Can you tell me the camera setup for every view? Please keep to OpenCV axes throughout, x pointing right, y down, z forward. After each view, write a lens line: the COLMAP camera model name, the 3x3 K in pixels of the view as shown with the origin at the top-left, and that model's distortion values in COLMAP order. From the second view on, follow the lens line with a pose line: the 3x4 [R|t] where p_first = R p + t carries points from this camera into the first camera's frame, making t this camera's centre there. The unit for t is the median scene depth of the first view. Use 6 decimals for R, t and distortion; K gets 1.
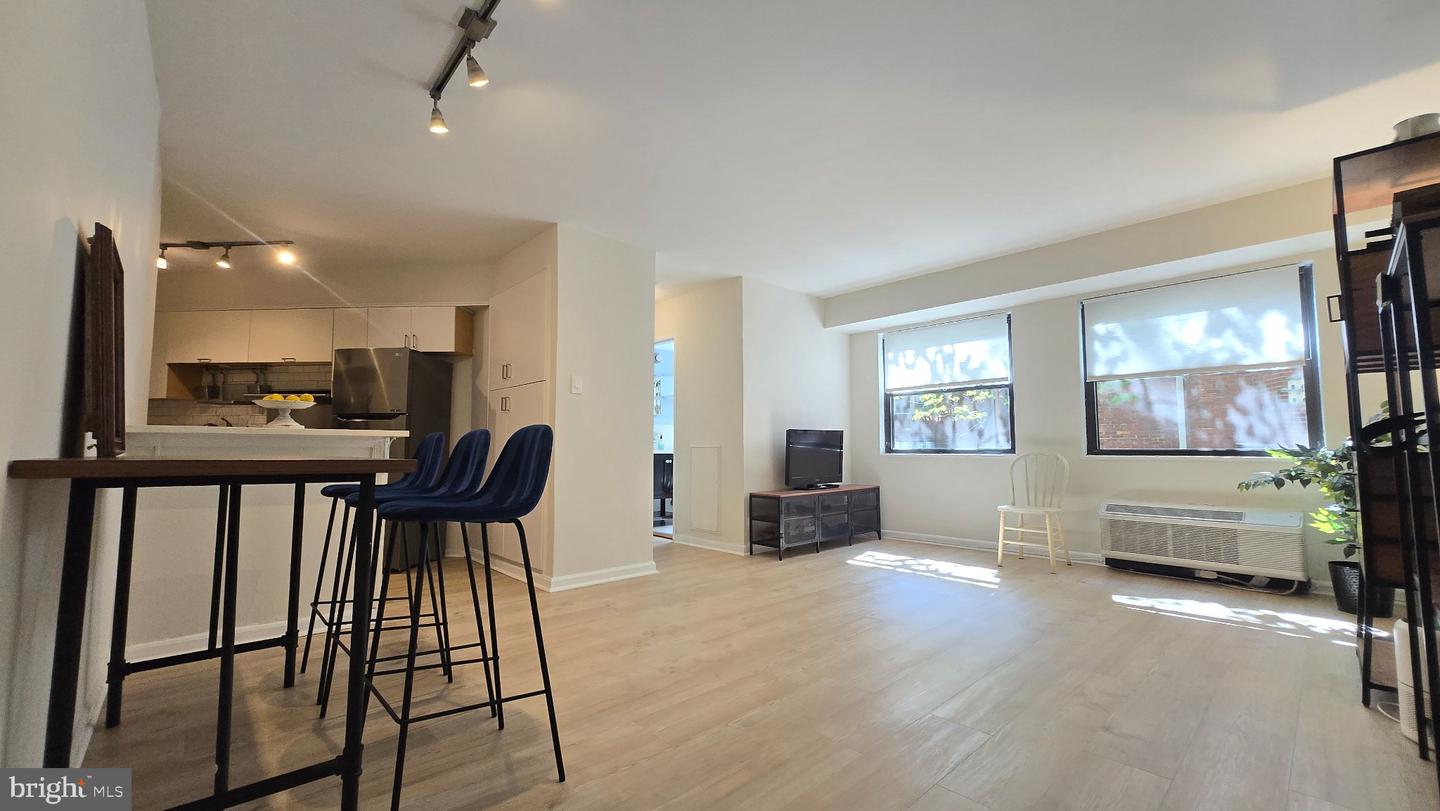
lens RADIAL K [[566.2, 0, 722.0], [0, 566.2, 408.7], [0, 0, 1]] dist [-0.000065, -0.000766]
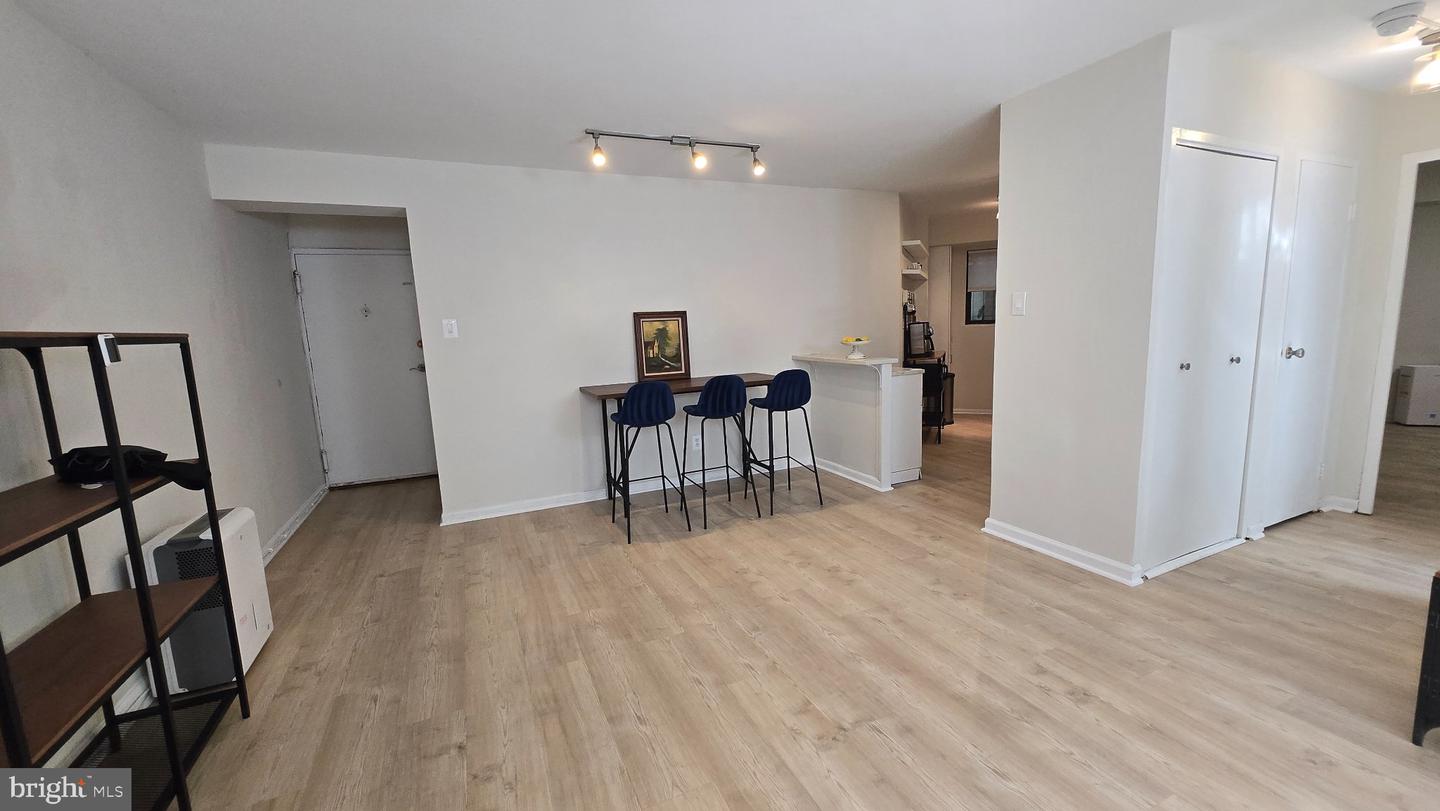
lens RADIAL K [[566.2, 0, 722.0], [0, 566.2, 408.7], [0, 0, 1]] dist [-0.000065, -0.000766]
pose [[-0.311736, 0.153915, -0.937620, 0.617289], [0.109893, 0.986011, 0.125322, -0.040957], [0.943792, -0.063970, -0.324289, 0.803991]]
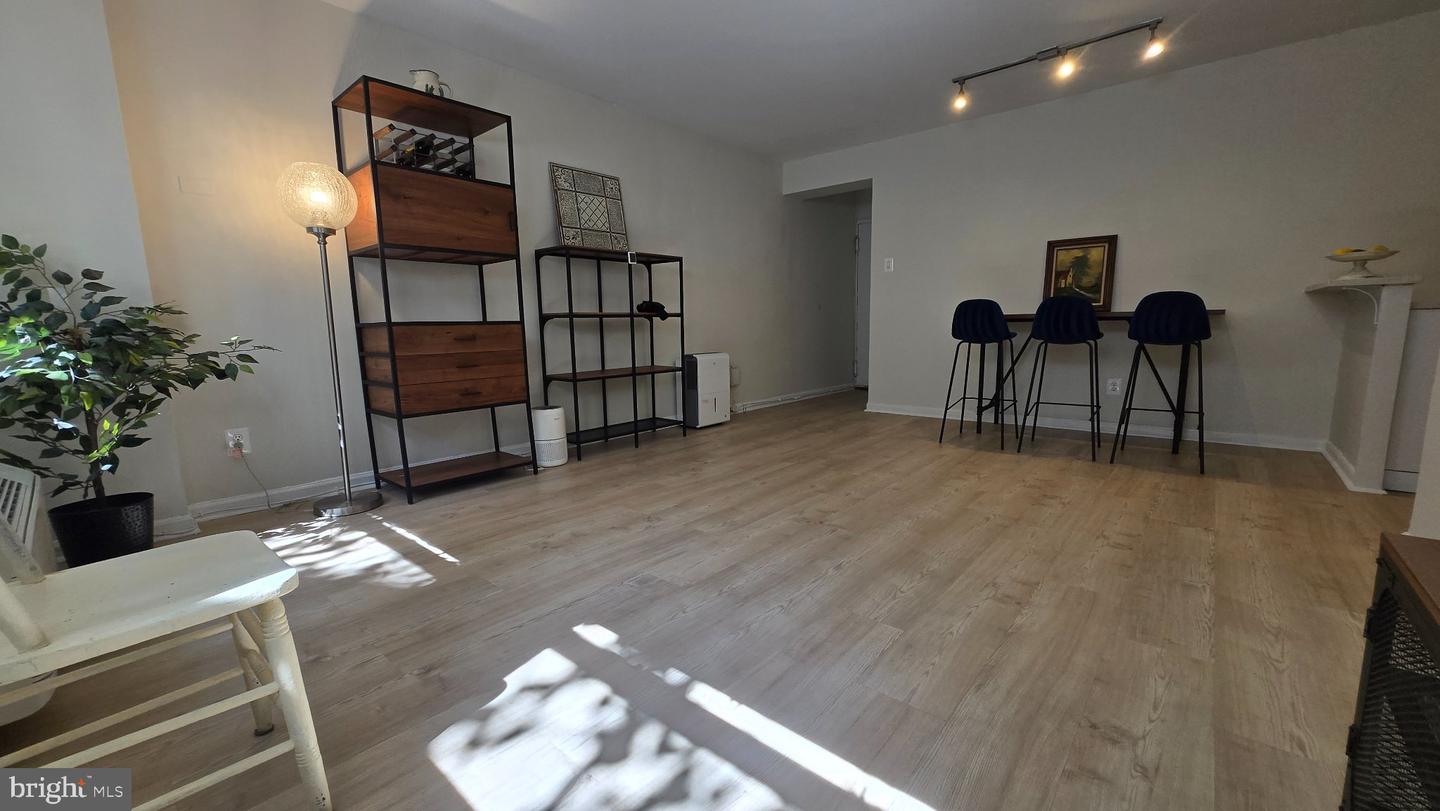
lens RADIAL K [[566.2, 0, 722.0], [0, 566.2, 408.7], [0, 0, 1]] dist [-0.000065, -0.000766]
pose [[-0.993316, 0.036956, -0.109352, 0.371990], [0.028746, 0.996714, 0.075727, 0.106950], [0.111791, 0.072078, -0.991114, 1.305440]]
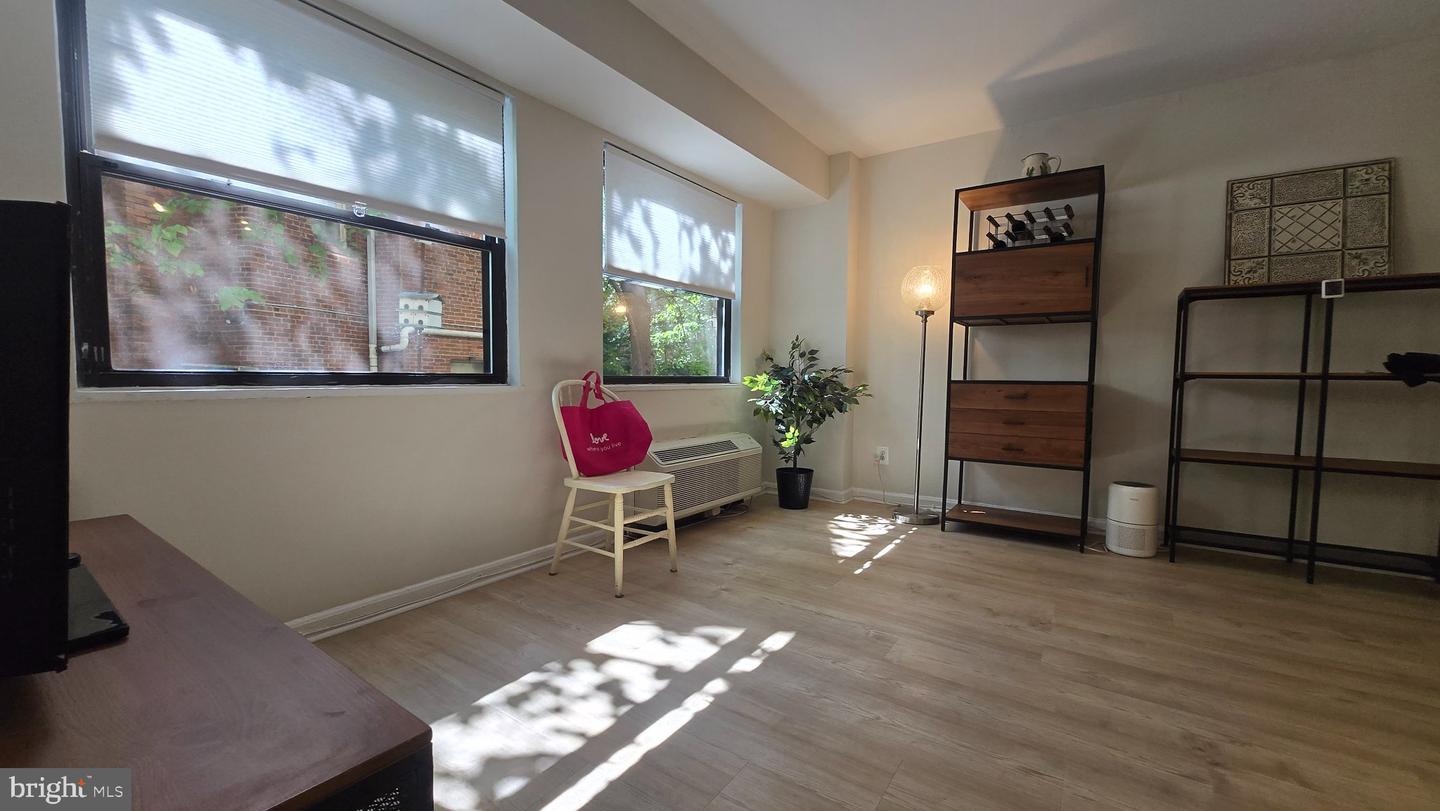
lens RADIAL K [[566.2, 0, 722.0], [0, 566.2, 408.7], [0, 0, 1]] dist [-0.000065, -0.000766]
pose [[-0.219415, -0.058778, 0.973860, -0.038292], [-0.078655, 0.996000, 0.042393, 0.077617], [-0.972456, -0.067298, -0.223160, 1.099593]]
